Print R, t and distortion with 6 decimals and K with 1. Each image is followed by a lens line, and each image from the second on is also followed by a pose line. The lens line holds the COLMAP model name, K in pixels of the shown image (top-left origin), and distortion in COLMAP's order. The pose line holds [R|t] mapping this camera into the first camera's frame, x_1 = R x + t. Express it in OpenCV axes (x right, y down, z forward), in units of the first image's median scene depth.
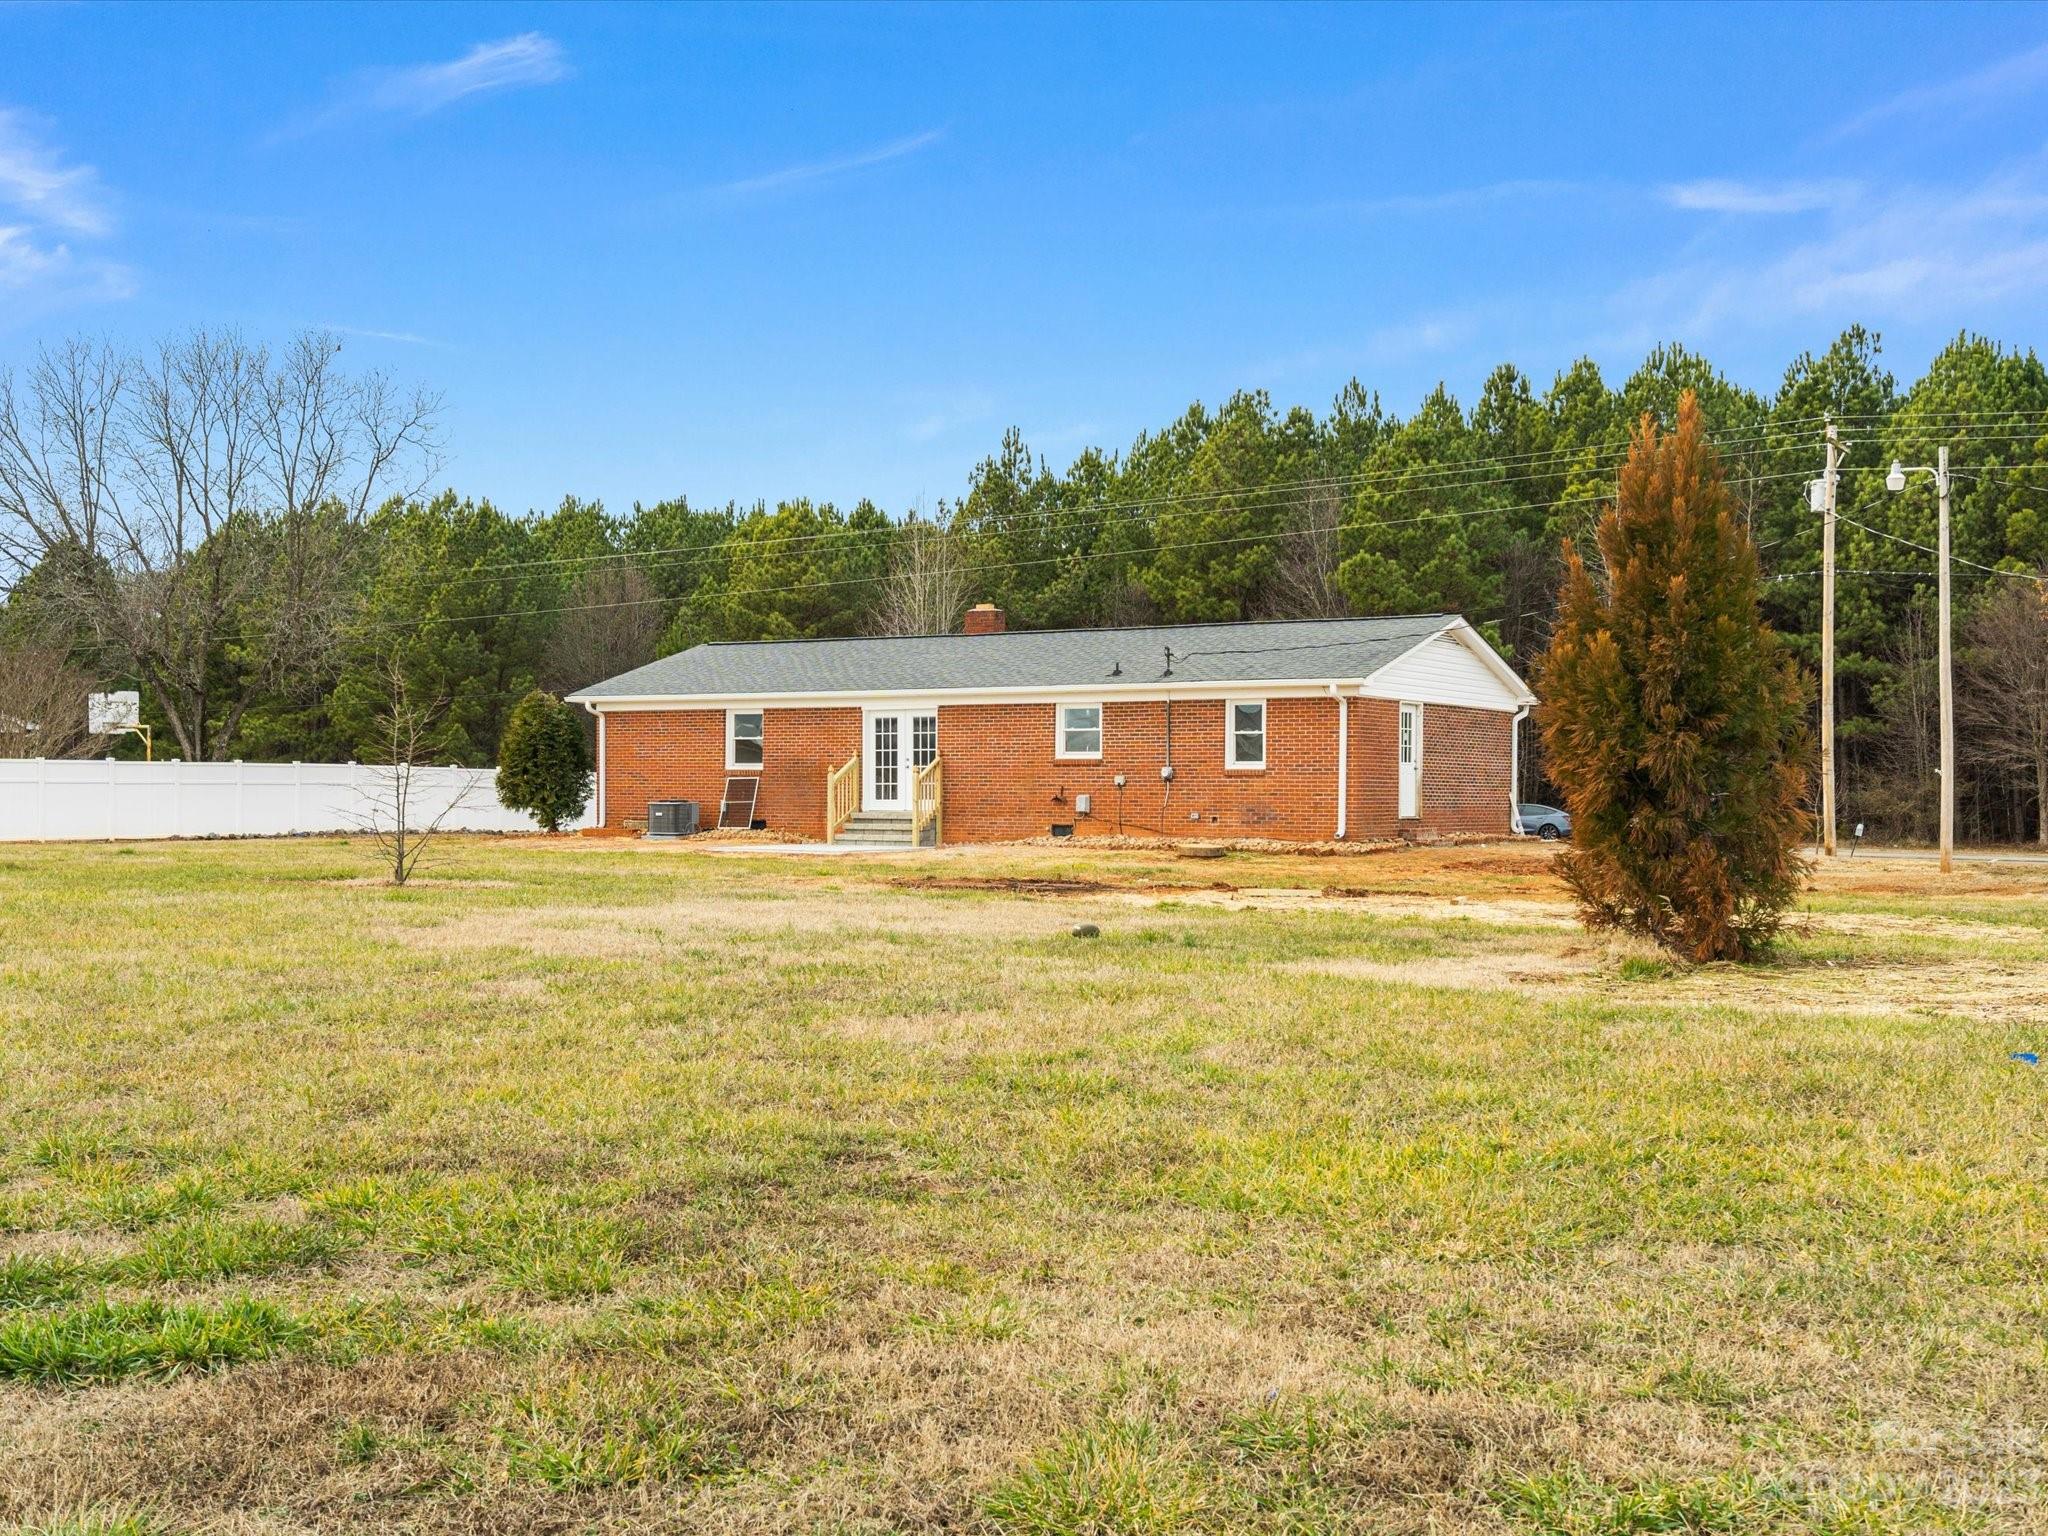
lens RADIAL K [[2188.0, 0, 1016.3], [0, 2188.0, 764.3], [0, 0, 1]] dist [0.012957, 0.000000]
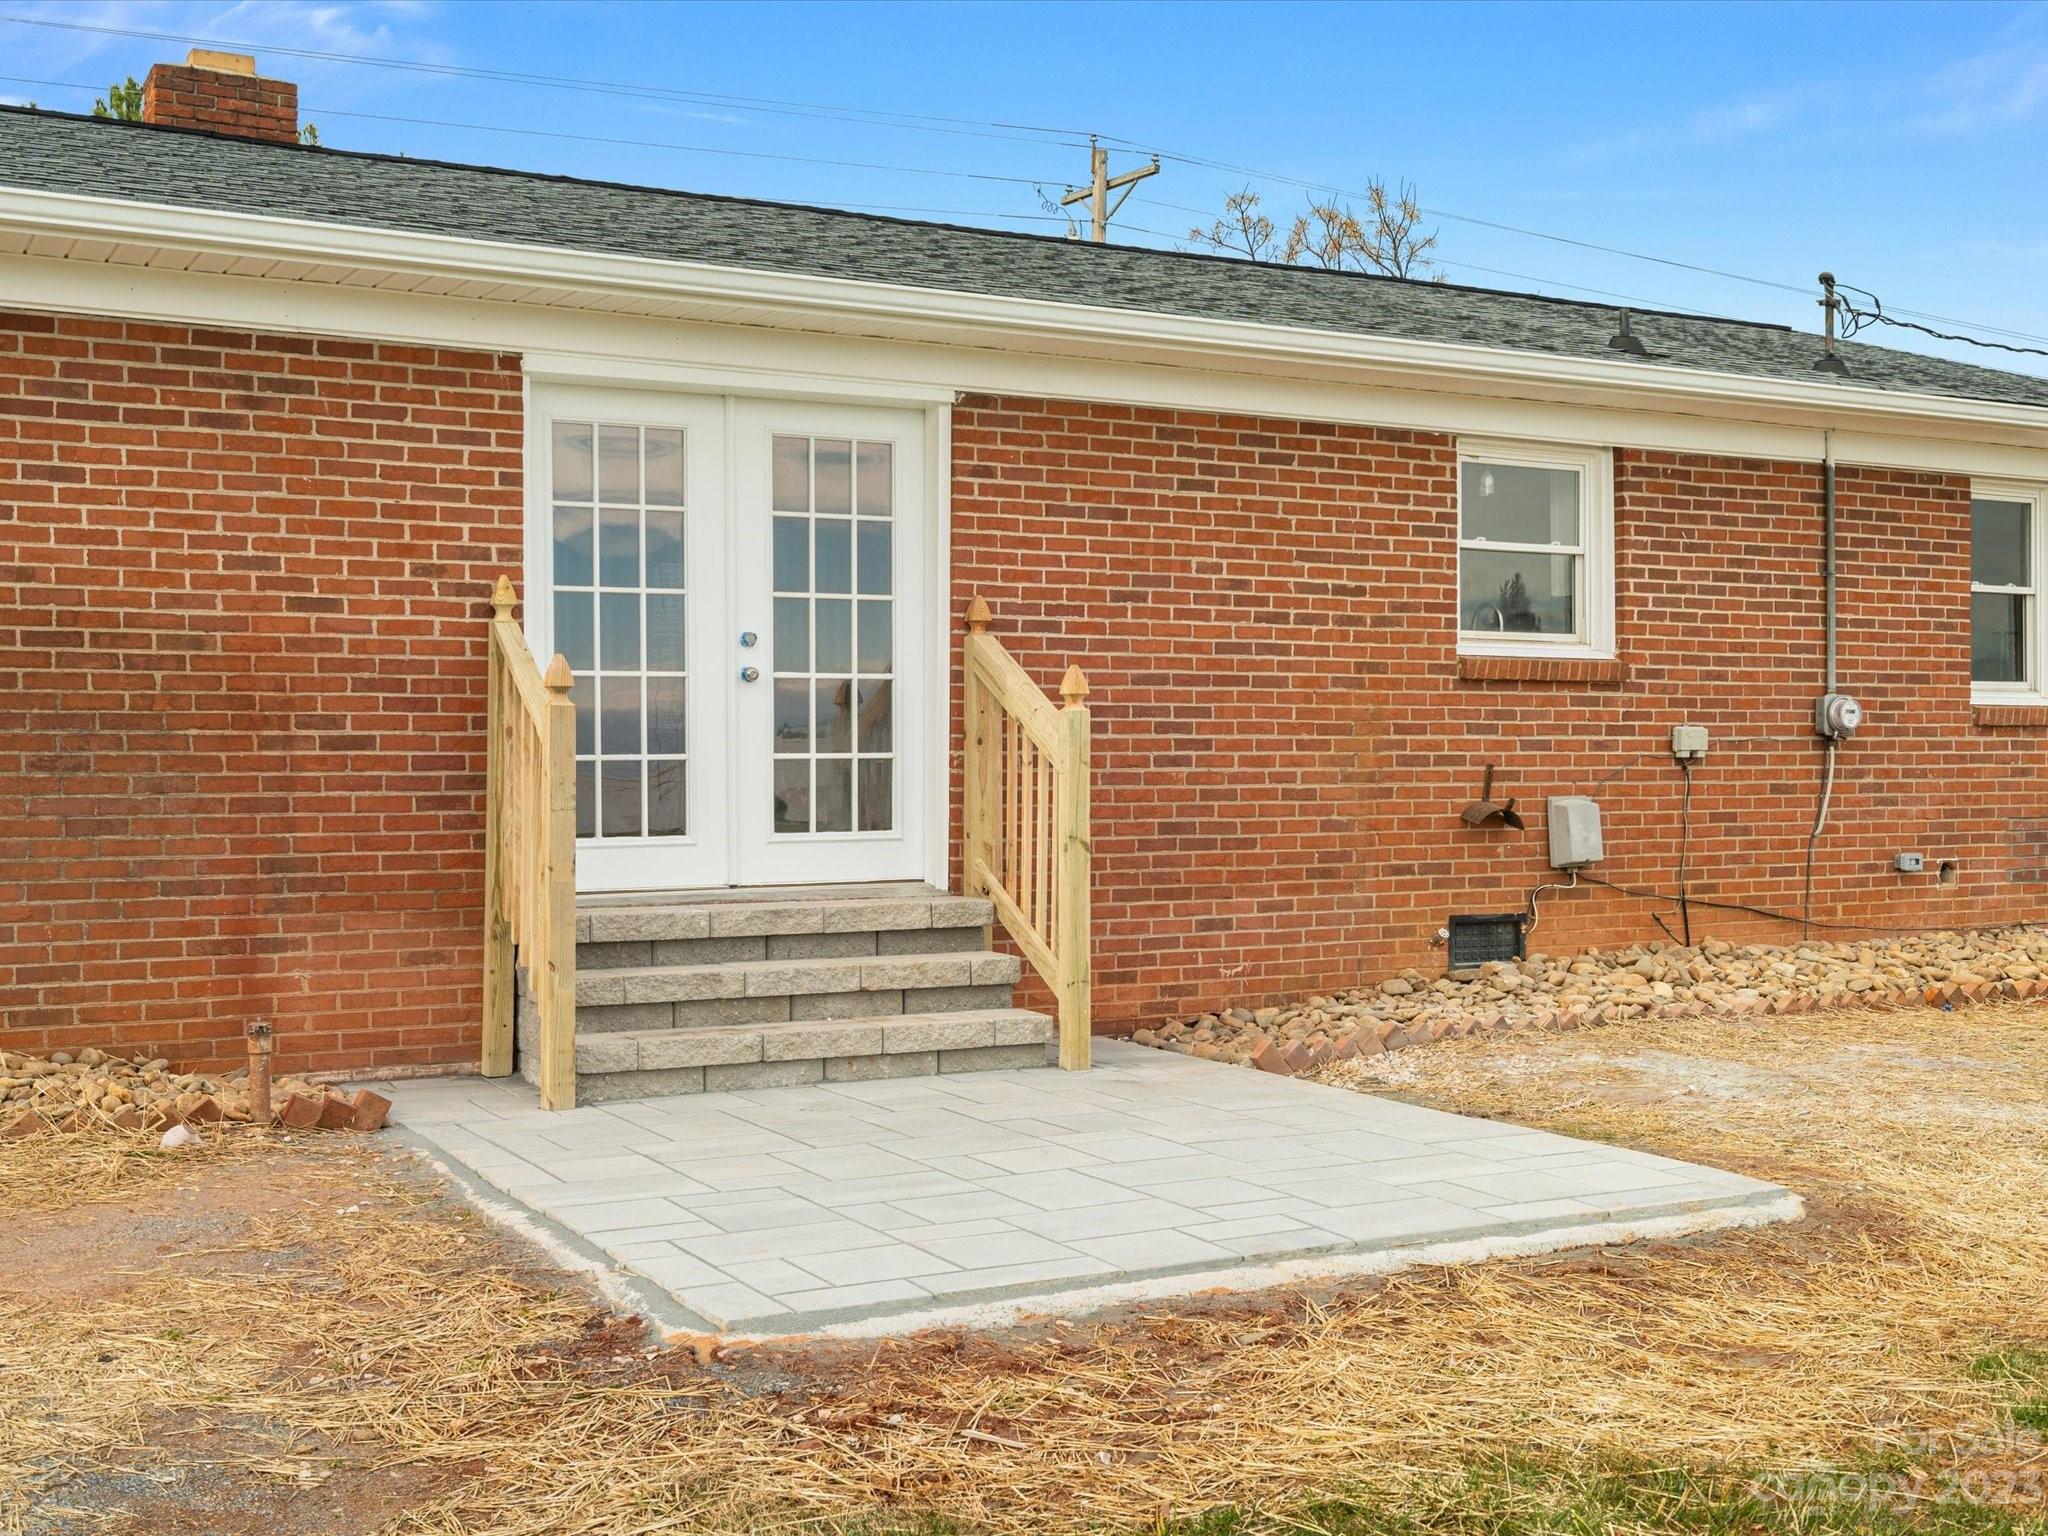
lens RADIAL K [[2273.0, 0, 1021.7], [0, 2273.0, 769.5], [0, 0, 1]] dist [-0.023065, 0.000000]
pose [[0.491915, -0.001411, 0.870642, -0.220353], [-0.000098, 0.999999, 0.001676, 0.009575], [-0.870643, -0.000910, 0.491914, 0.865947]]
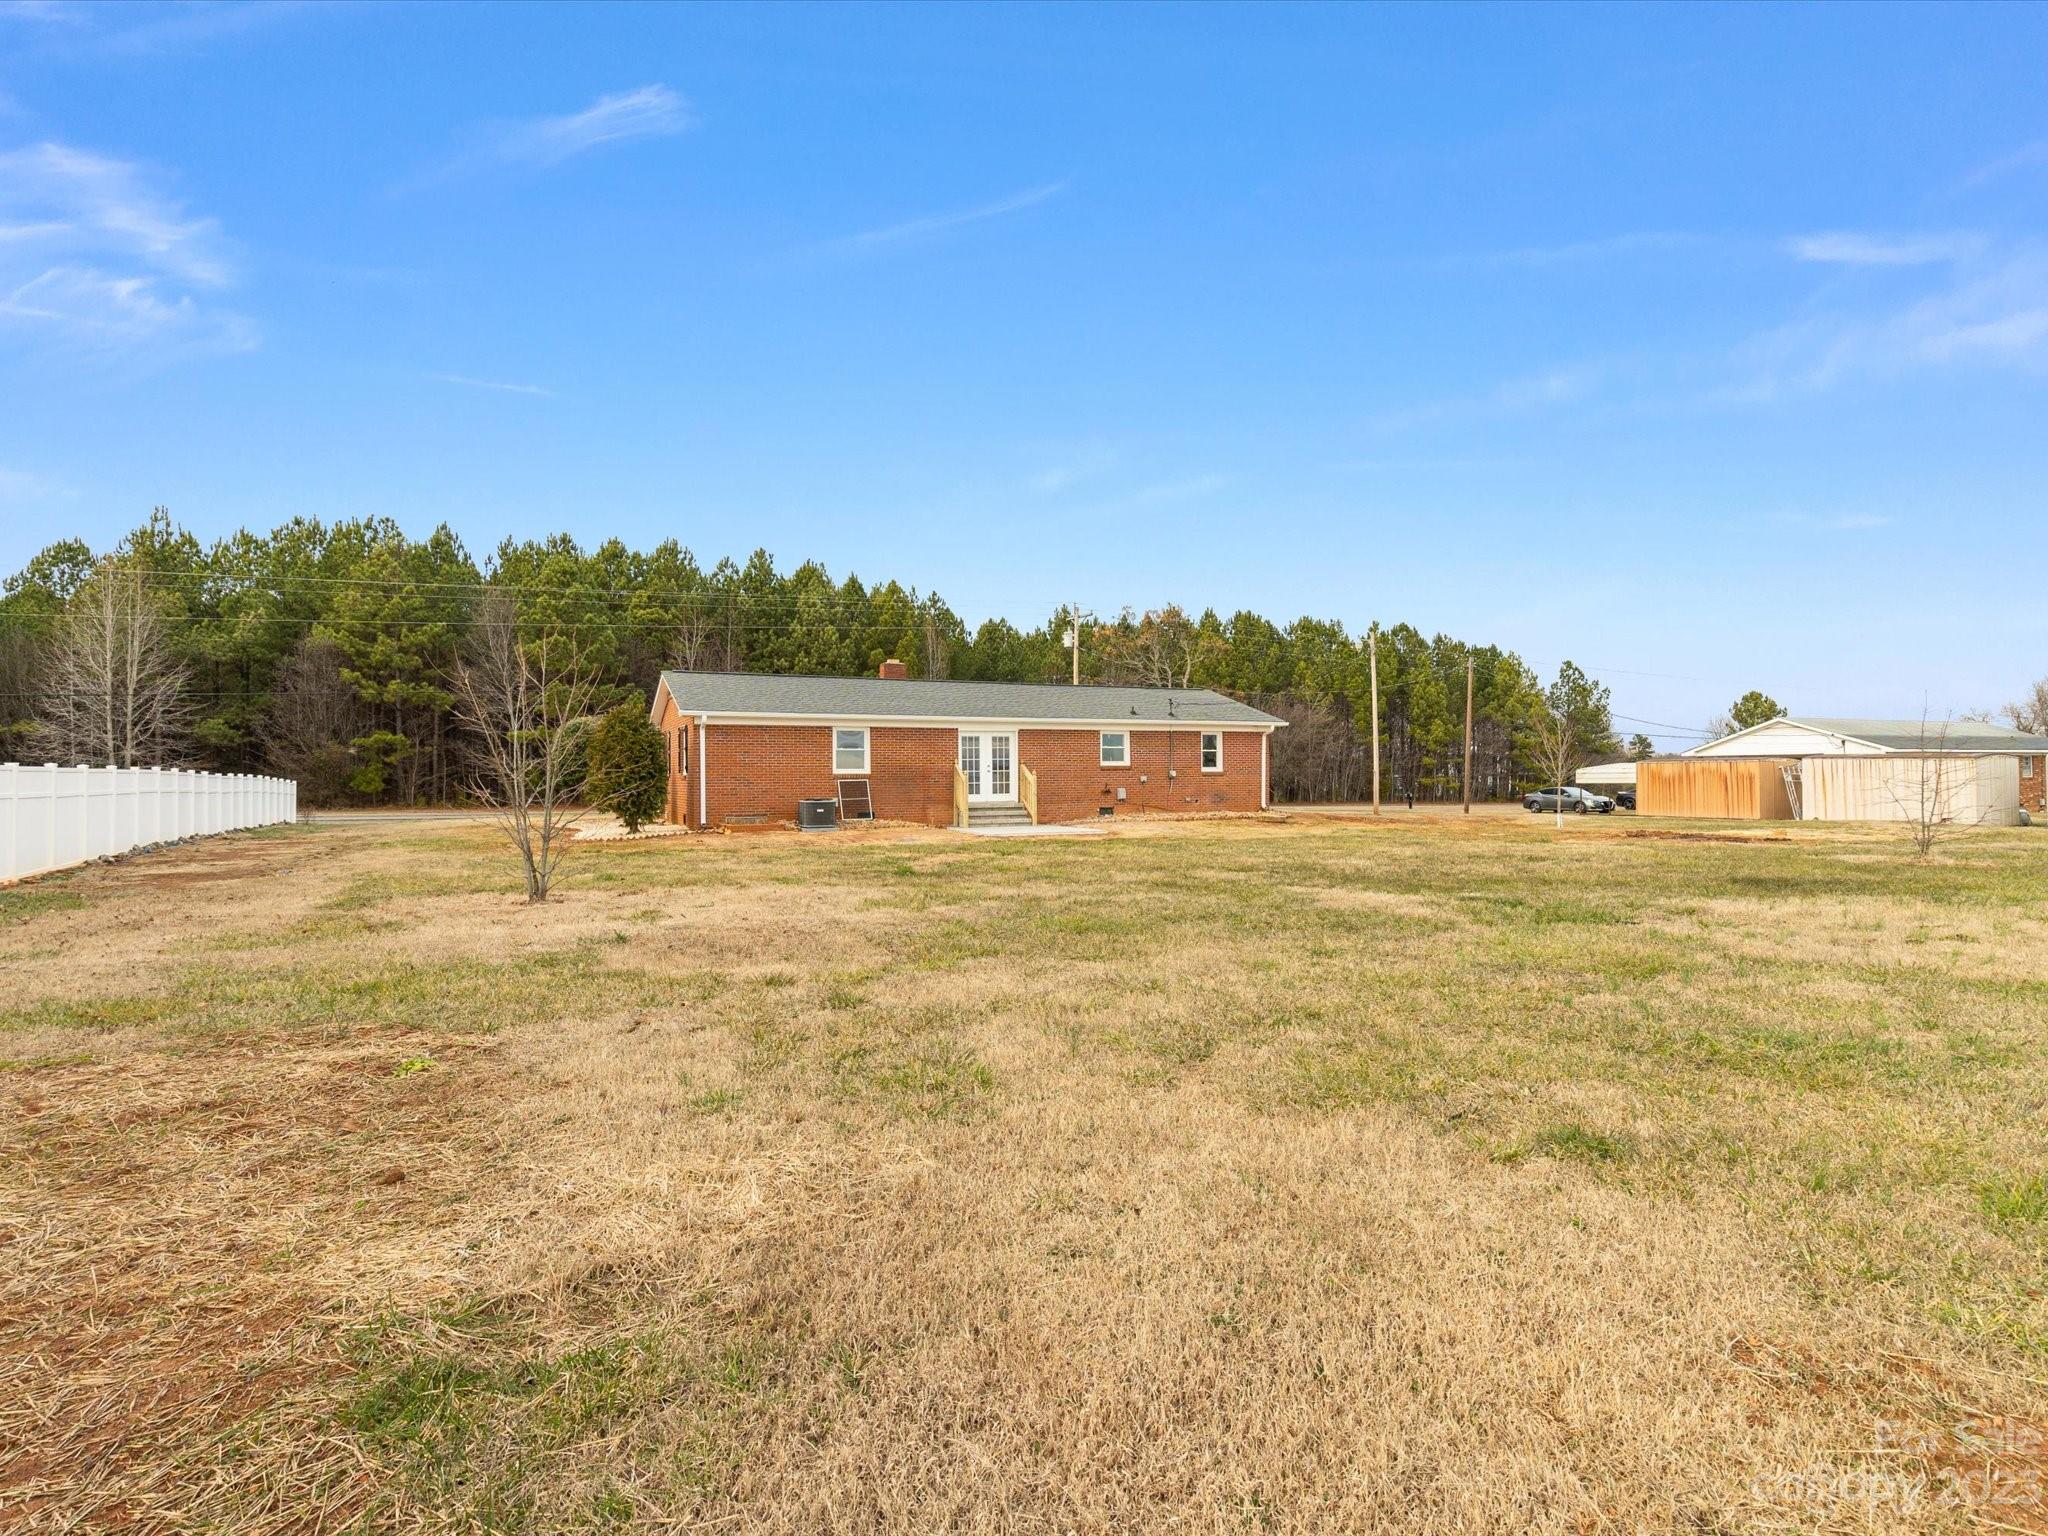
lens RADIAL K [[1043.8, 0, 1039.5], [0, 1043.8, 761.5], [0, 0, 1]] dist [-0.003293, 0.002595]
pose [[0.532708, 0.004324, 0.846288, -0.603479], [0.001772, 0.999979, -0.006225, -0.000762], [-0.846297, 0.004816, 0.532689, 0.604283]]
